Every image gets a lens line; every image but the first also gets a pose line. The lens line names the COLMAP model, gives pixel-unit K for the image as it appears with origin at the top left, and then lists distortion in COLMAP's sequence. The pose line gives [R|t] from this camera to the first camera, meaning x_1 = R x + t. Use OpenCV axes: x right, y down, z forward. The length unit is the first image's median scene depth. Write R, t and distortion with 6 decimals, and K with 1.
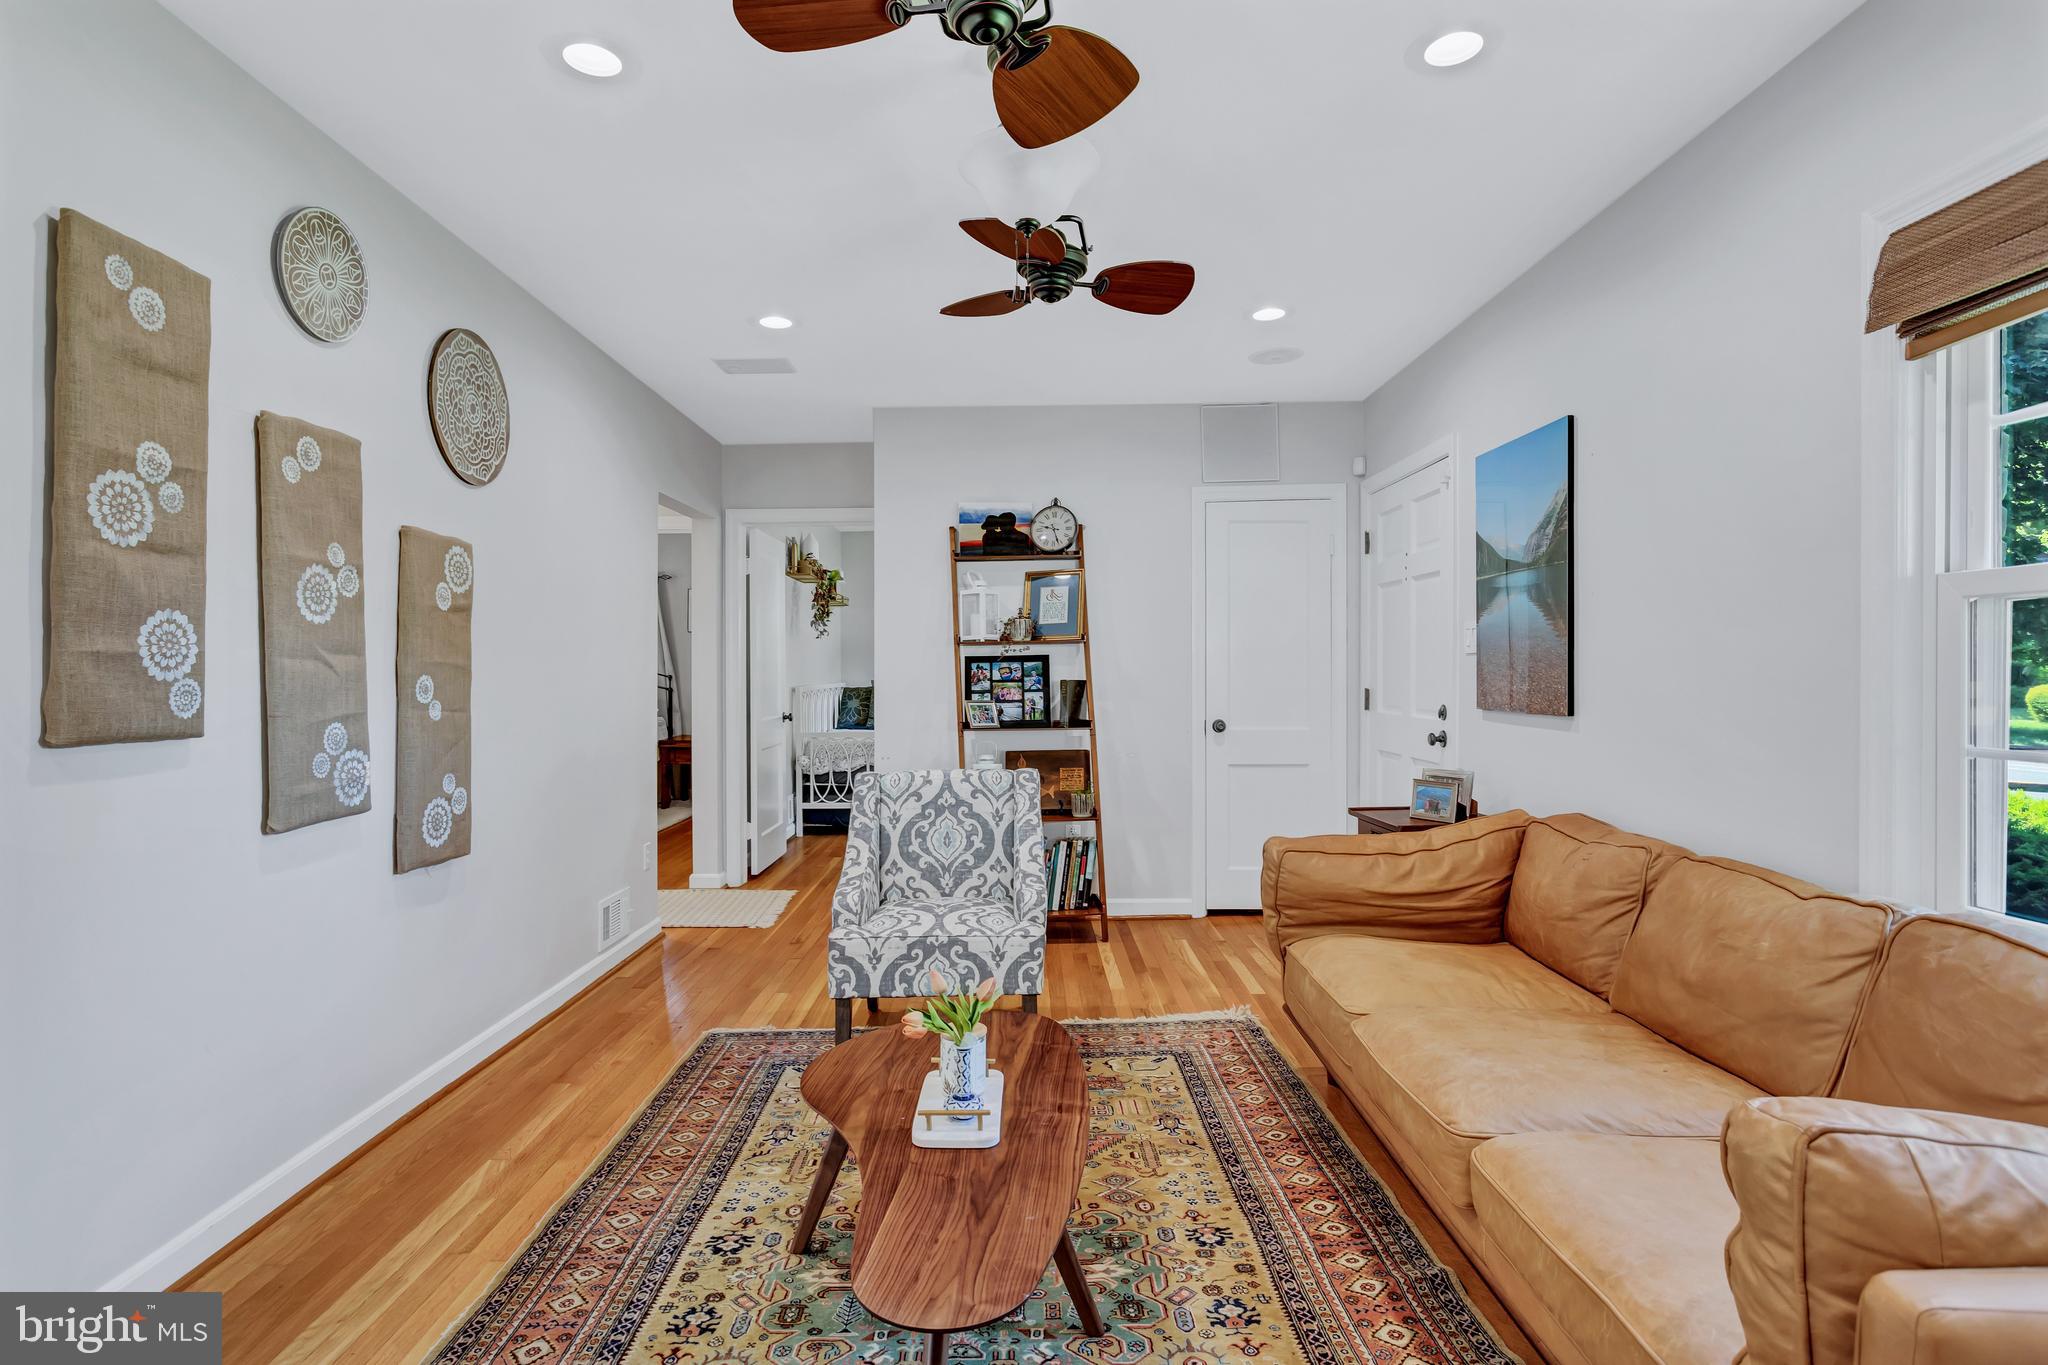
lens RADIAL K [[1054.1, 0, 1017.8], [0, 1054.1, 672.8], [0, 0, 1]] dist [-0.010987, 0.001116]
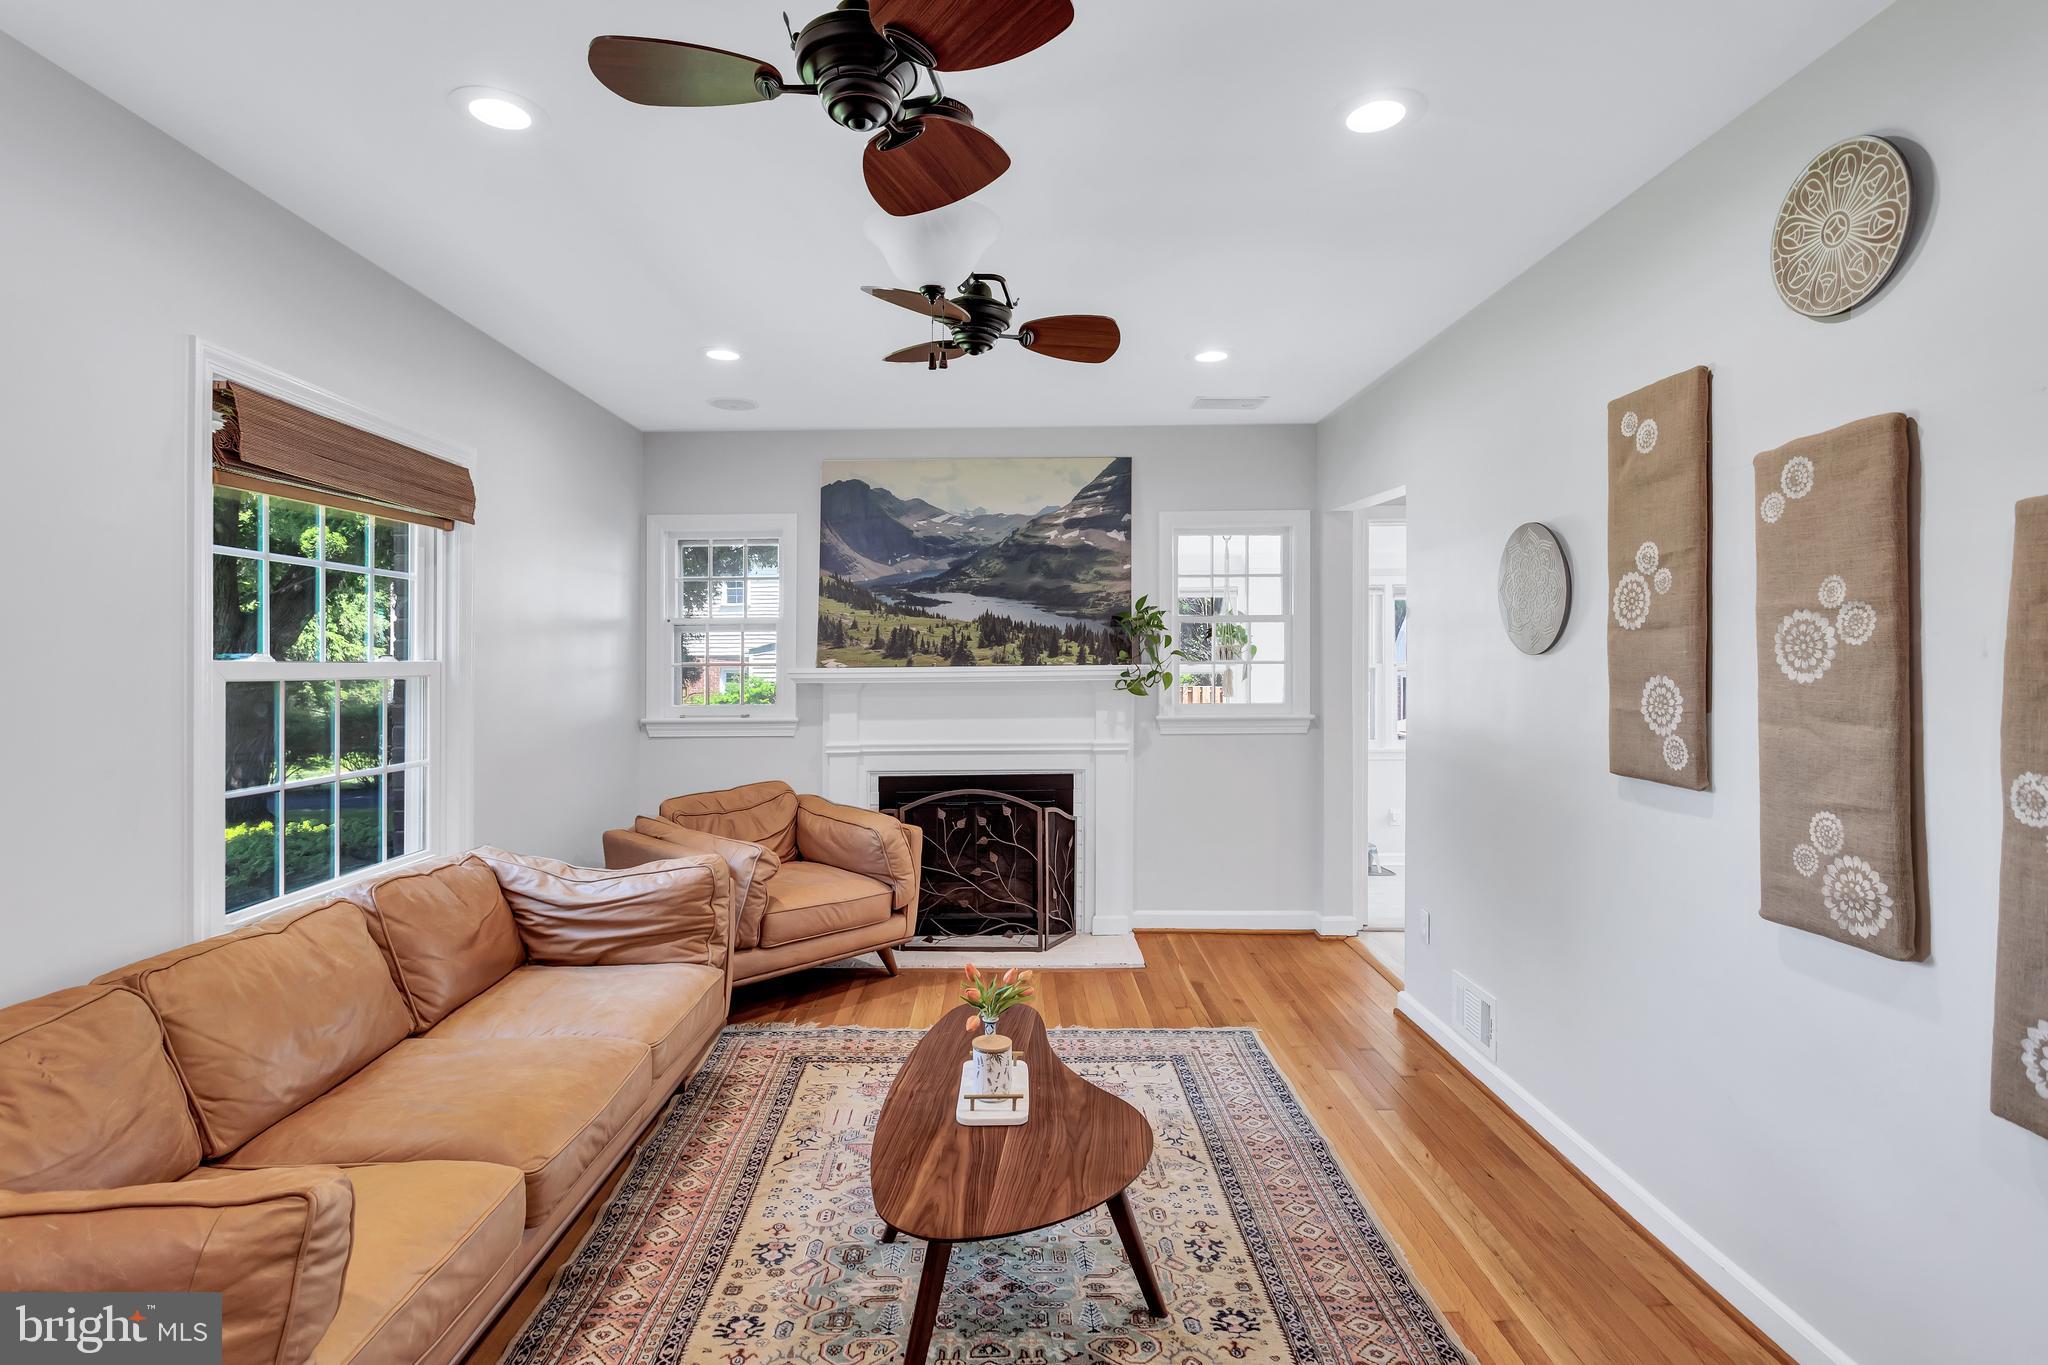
lens RADIAL K [[991.9, 0, 1005.4], [0, 991.9, 686.7], [0, 0, 1]] dist [0.004608, 0.001508]
pose [[-0.999999, -0.001232, 0.001144, -0.055534], [-0.001202, 0.999658, 0.026129, -0.065088], [-0.001176, 0.026127, -0.999658, 1.811681]]
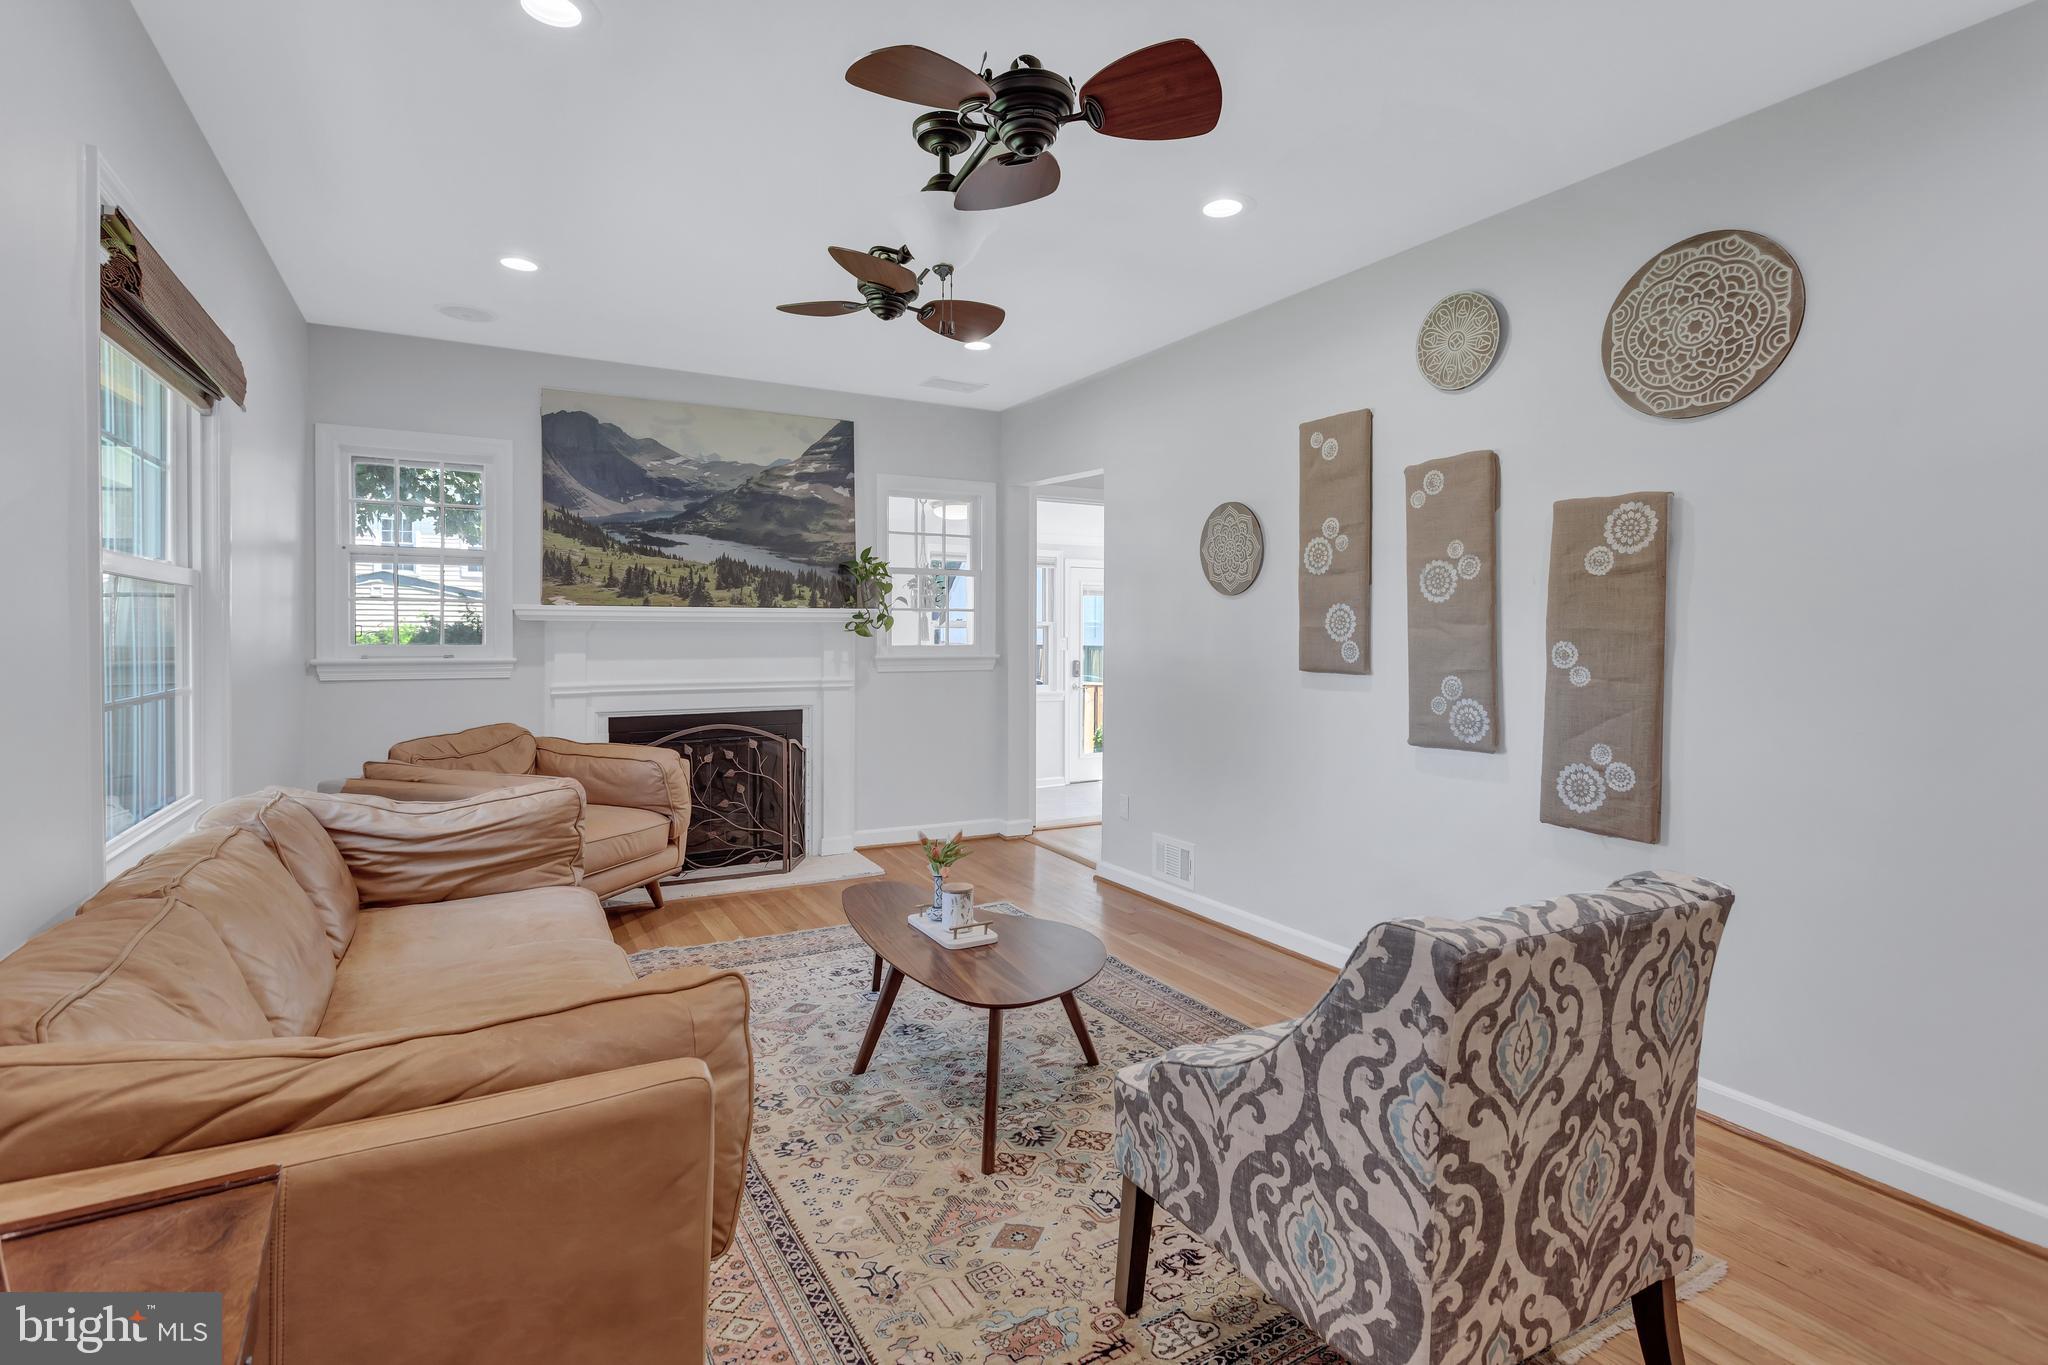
lens RADIAL K [[968.1, 0, 1031.2], [0, 968.1, 671.8], [0, 0, 1]] dist [0.001255, 0.005987]
pose [[-0.871499, 0.009287, -0.490310, 0.440169], [-0.009940, 0.999281, 0.036595, 0.003069], [0.490297, 0.036767, -0.870779, 1.901899]]
